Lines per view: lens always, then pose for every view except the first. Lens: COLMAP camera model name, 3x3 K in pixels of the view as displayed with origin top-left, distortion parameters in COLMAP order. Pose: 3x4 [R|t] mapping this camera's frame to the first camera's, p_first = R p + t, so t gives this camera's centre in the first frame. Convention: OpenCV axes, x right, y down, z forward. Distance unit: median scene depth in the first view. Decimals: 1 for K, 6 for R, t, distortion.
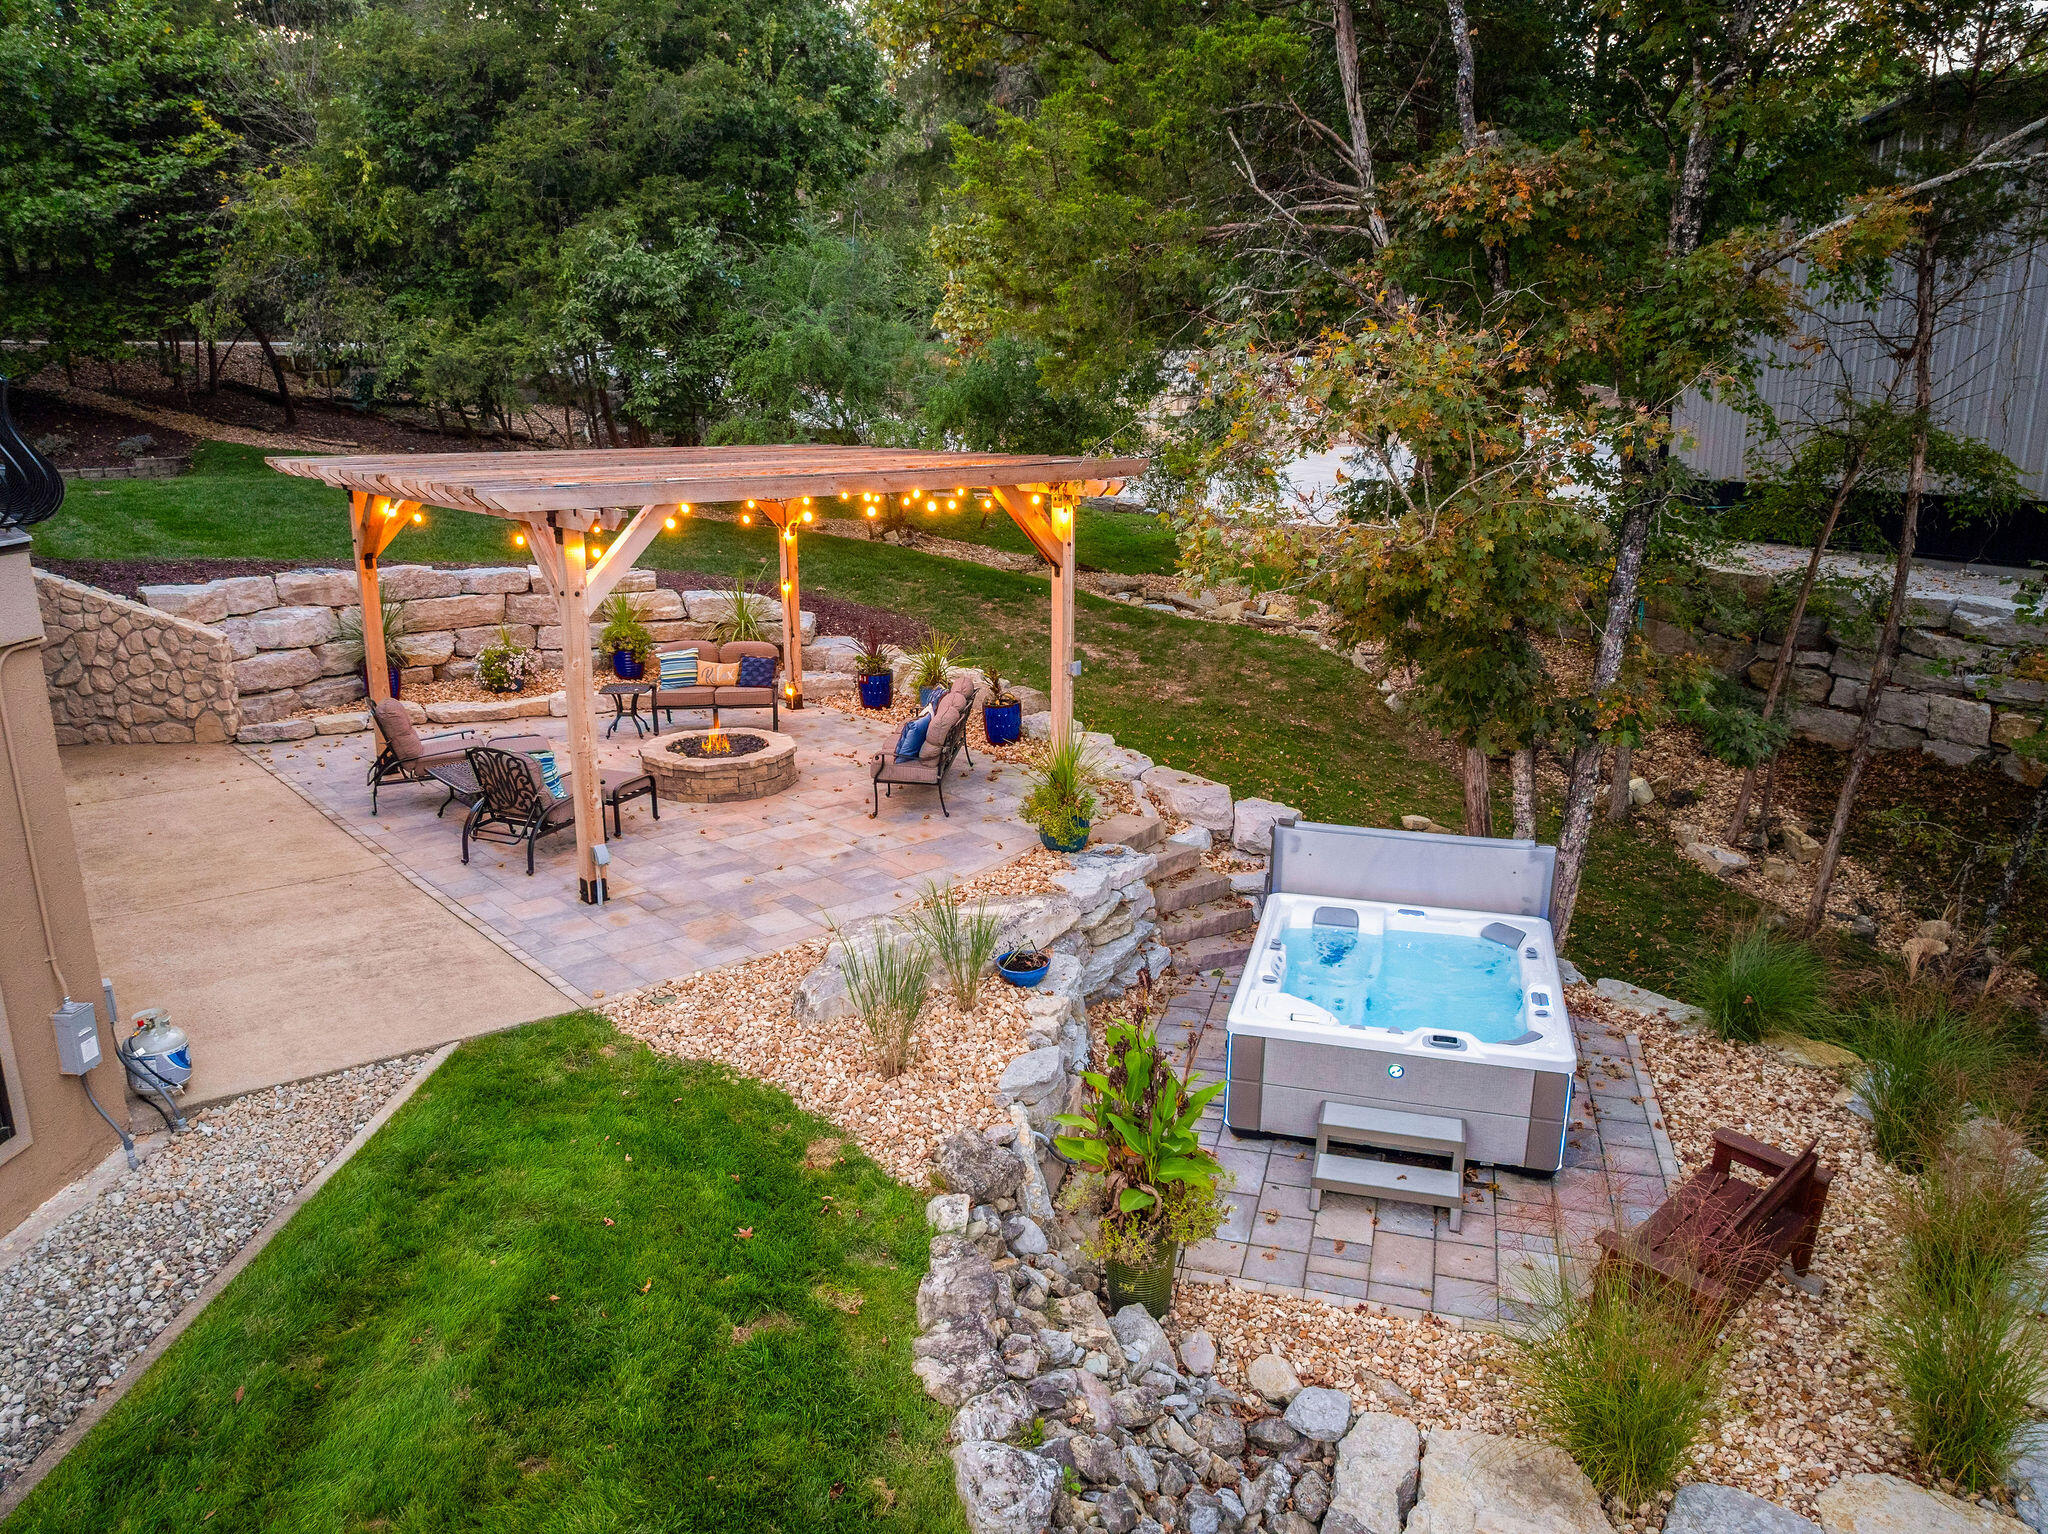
lens RADIAL K [[1443.5, 0, 1041.4], [0, 1443.5, 765.9], [0, 0, 1]] dist [-0.036976, -0.000714]
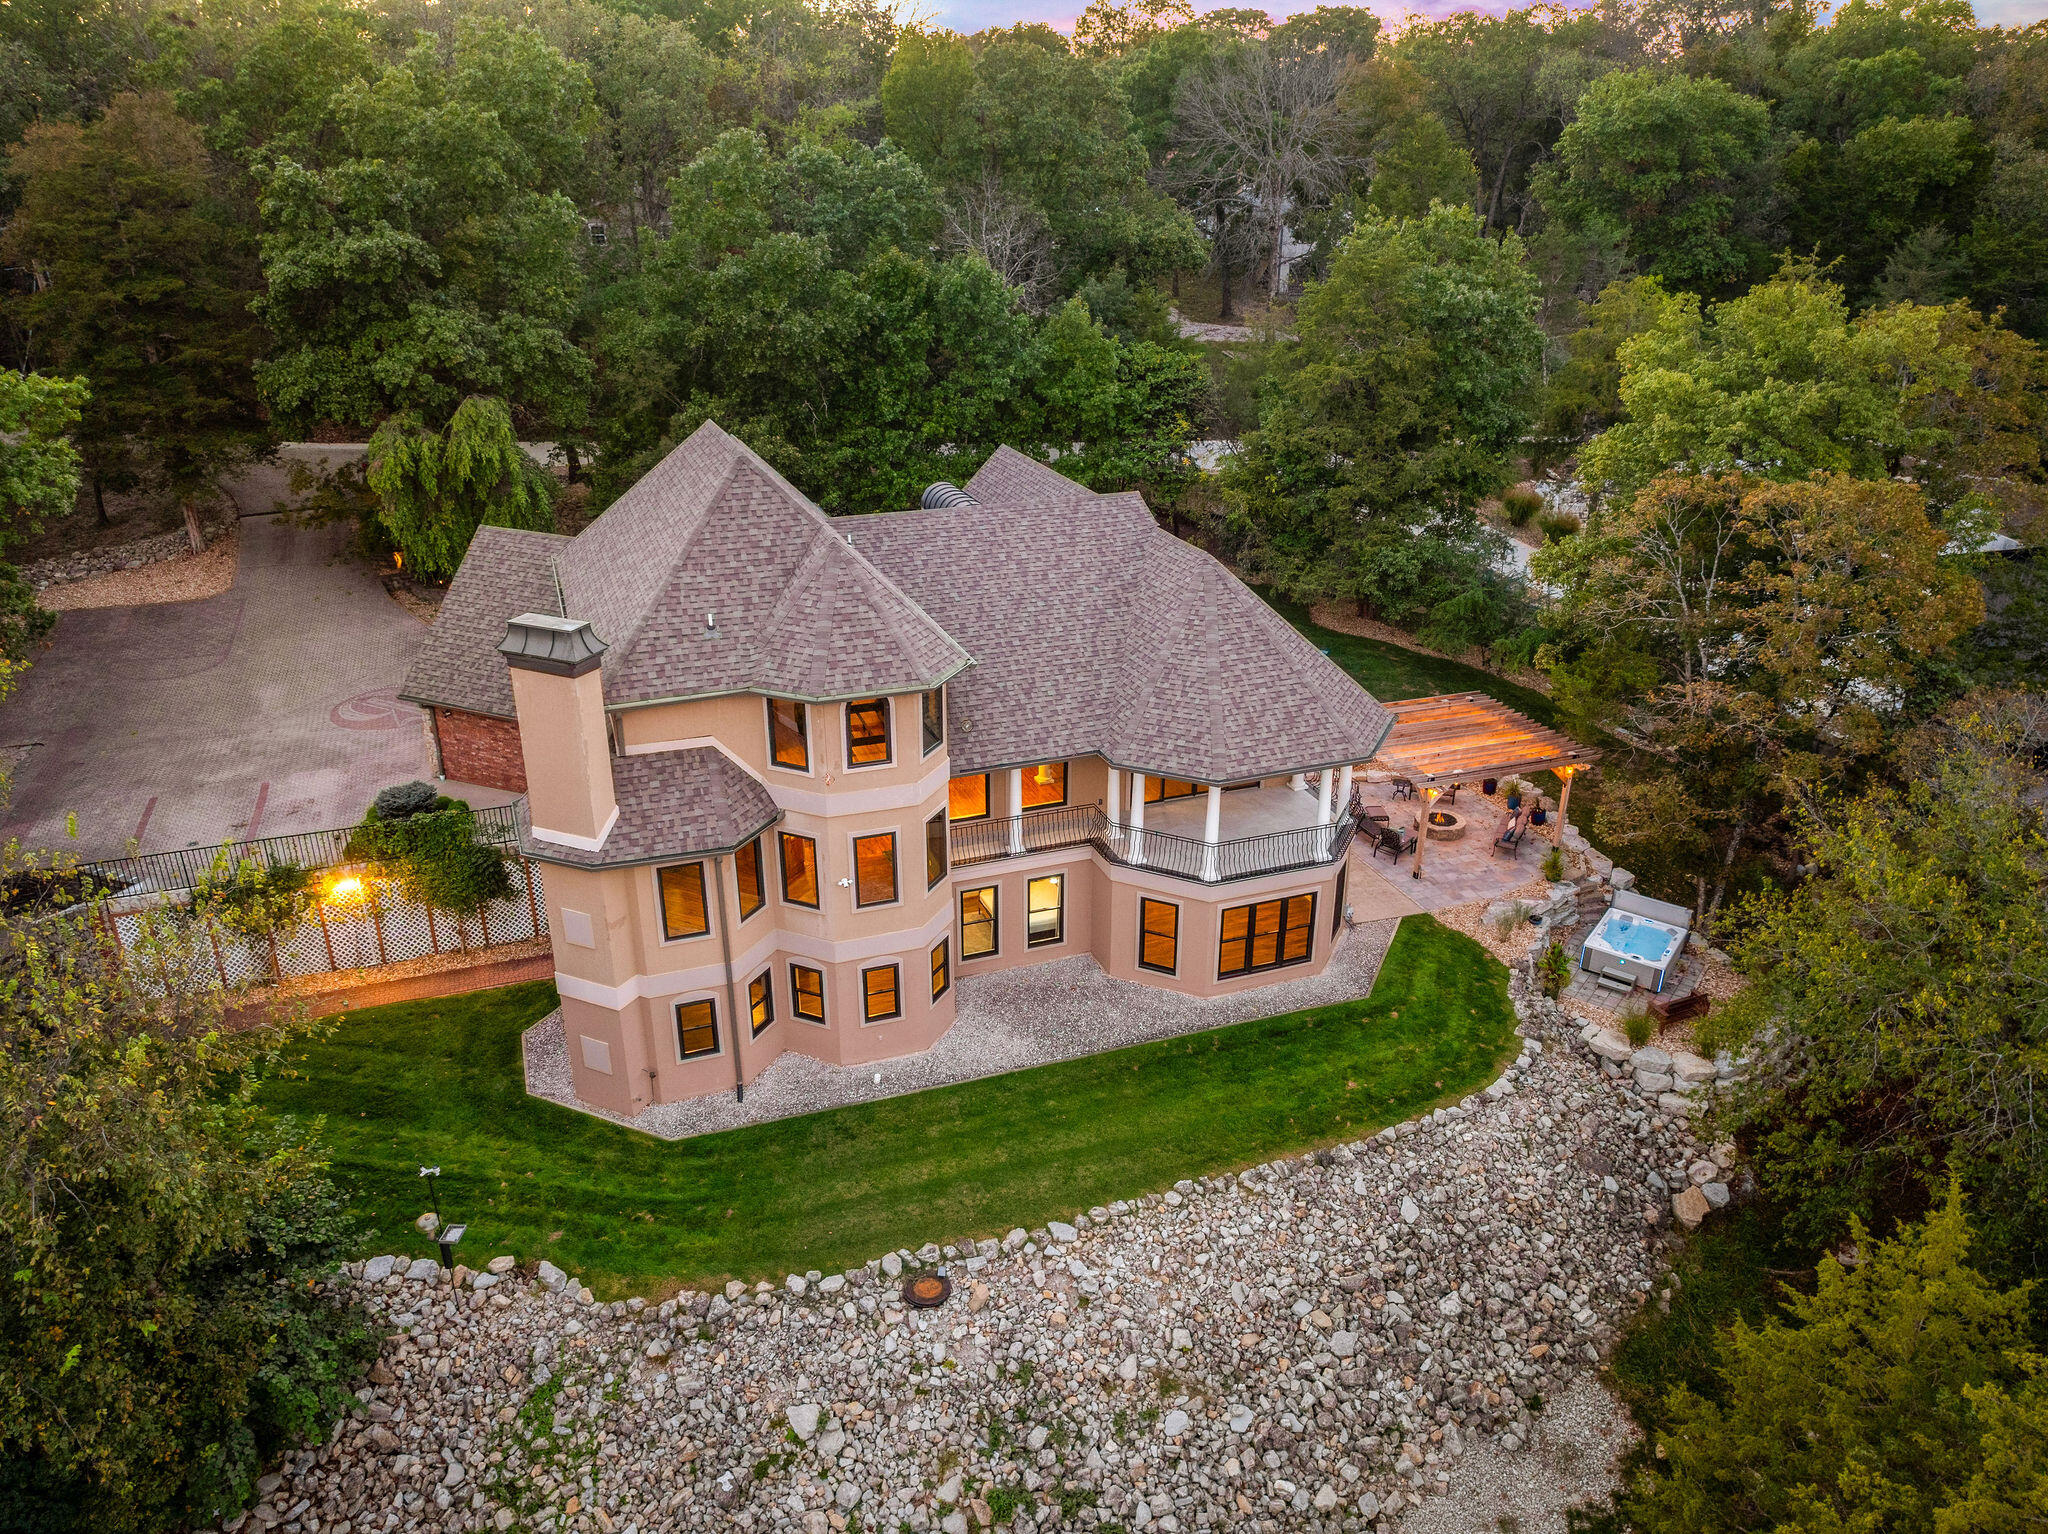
lens RADIAL K [[1446.1, 0, 1024.0], [0, 1446.1, 767.0], [0, 0, 1]] dist [-0.040778, -0.003608]
pose [[0.931770, 0.146448, -0.332202, -0.056470], [-0.096569, 0.982043, 0.162065, -0.622711], [0.349971, -0.118927, 0.929181, -2.497887]]
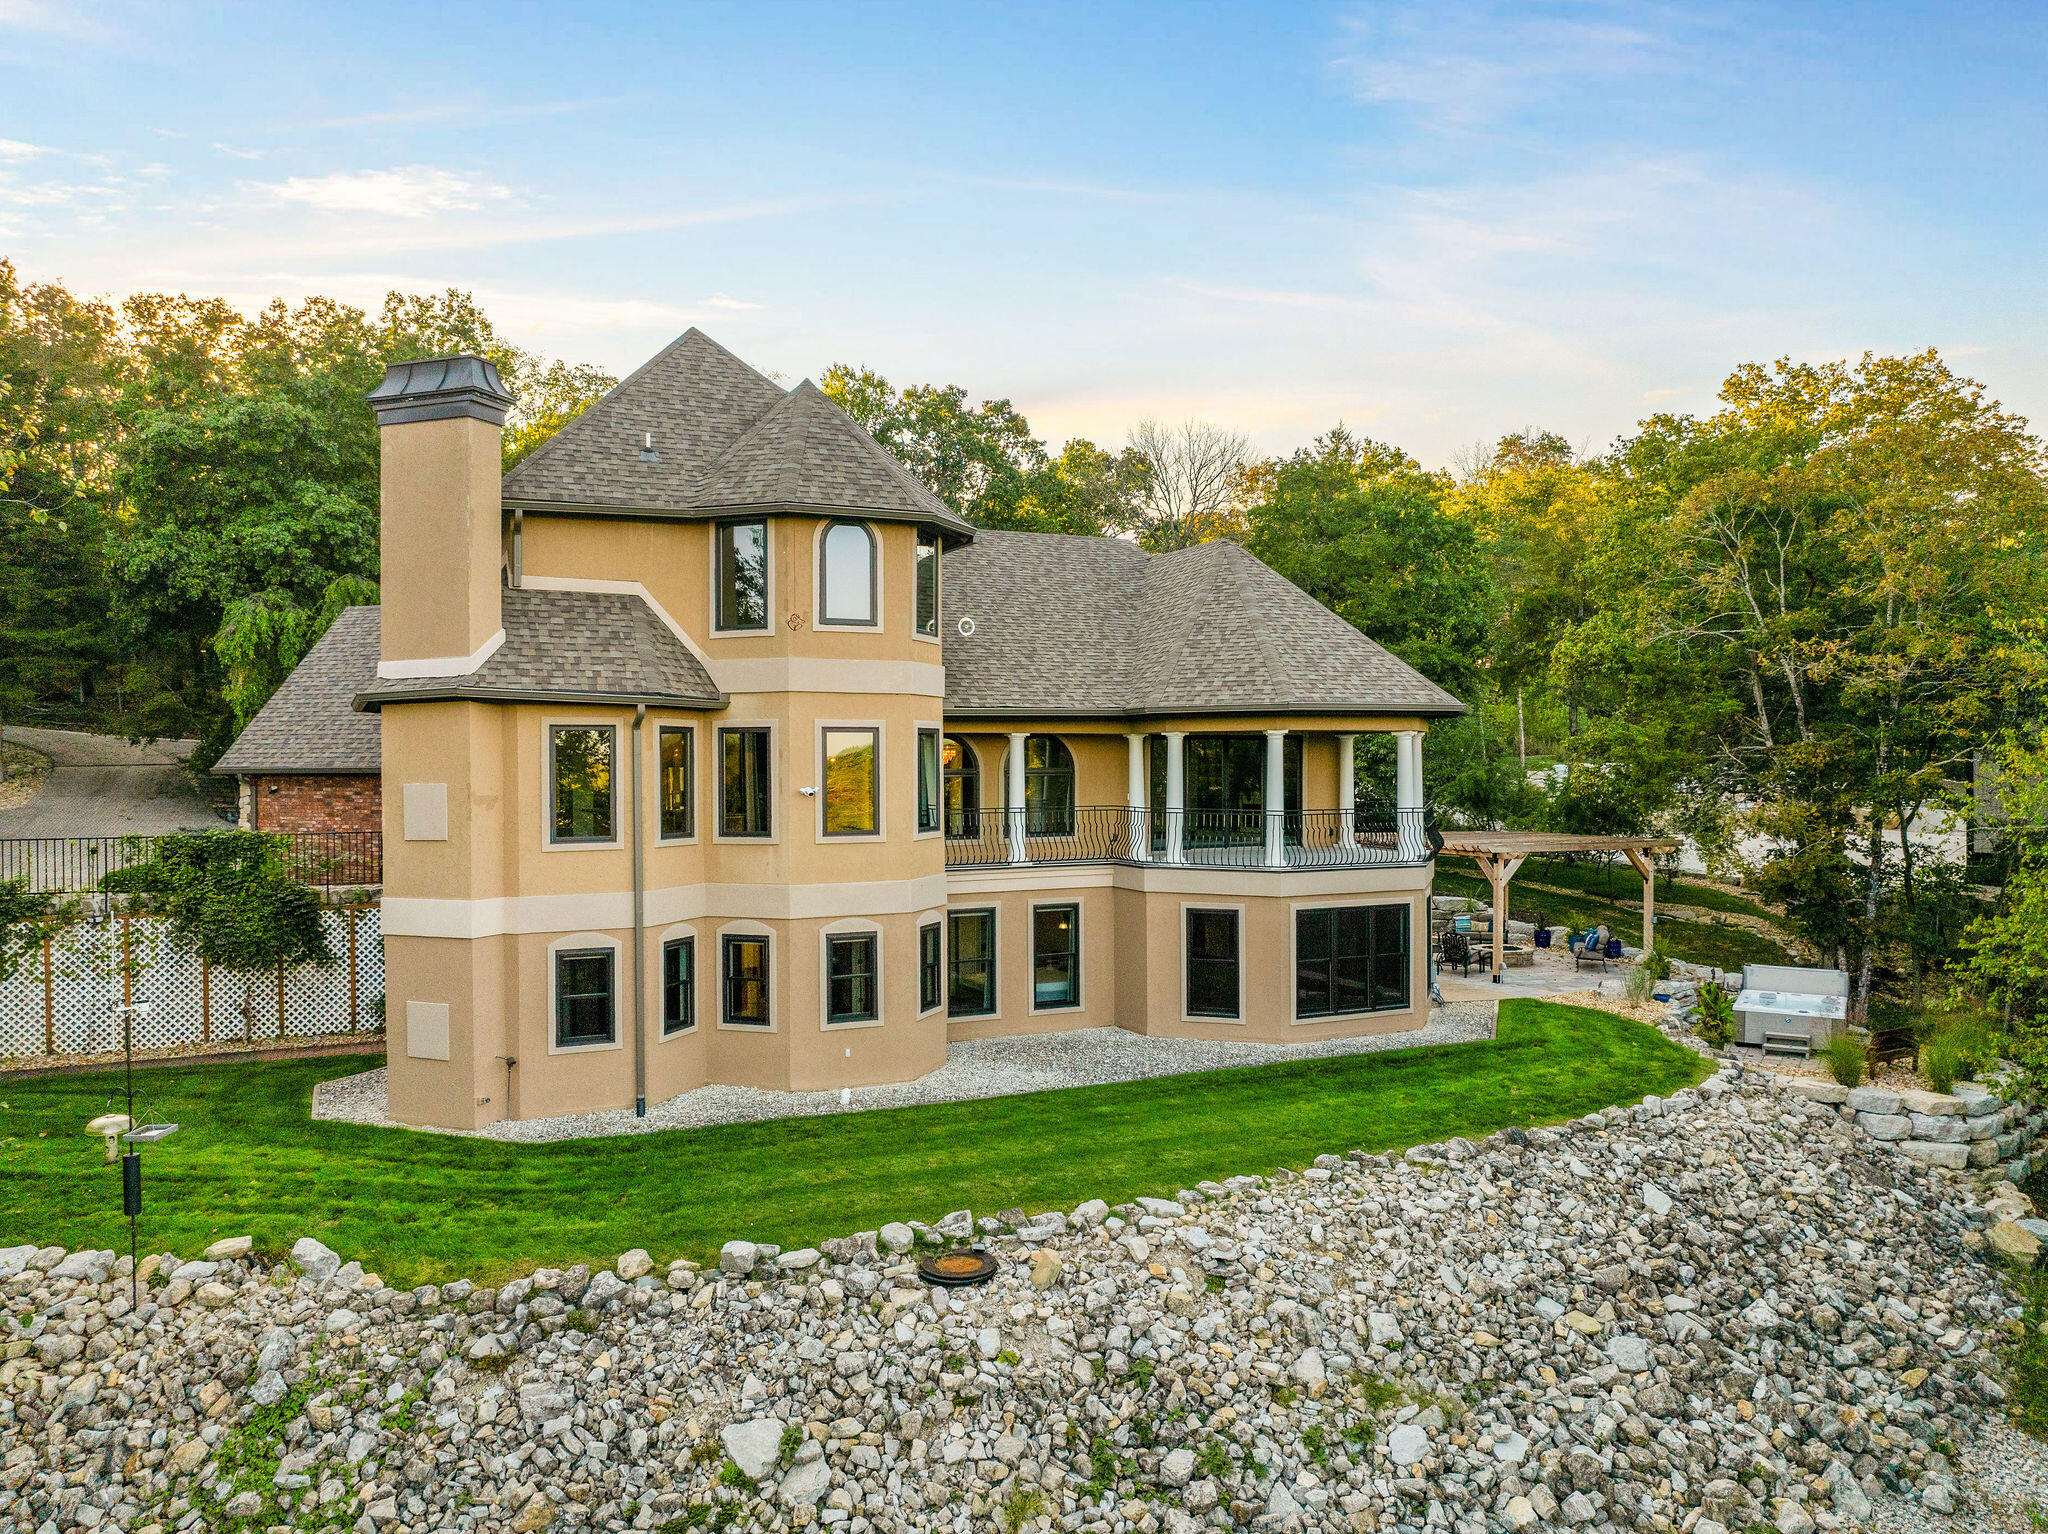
lens RADIAL K [[1447.9, 0, 1026.2], [0, 1447.9, 771.4], [0, 0, 1]] dist [-0.064658, 0.039481]
pose [[0.960825, 0.001032, -0.277155, -0.383689], [-0.070136, 0.968350, -0.239539, 0.405996], [0.268136, 0.249593, 0.930487, -1.923394]]
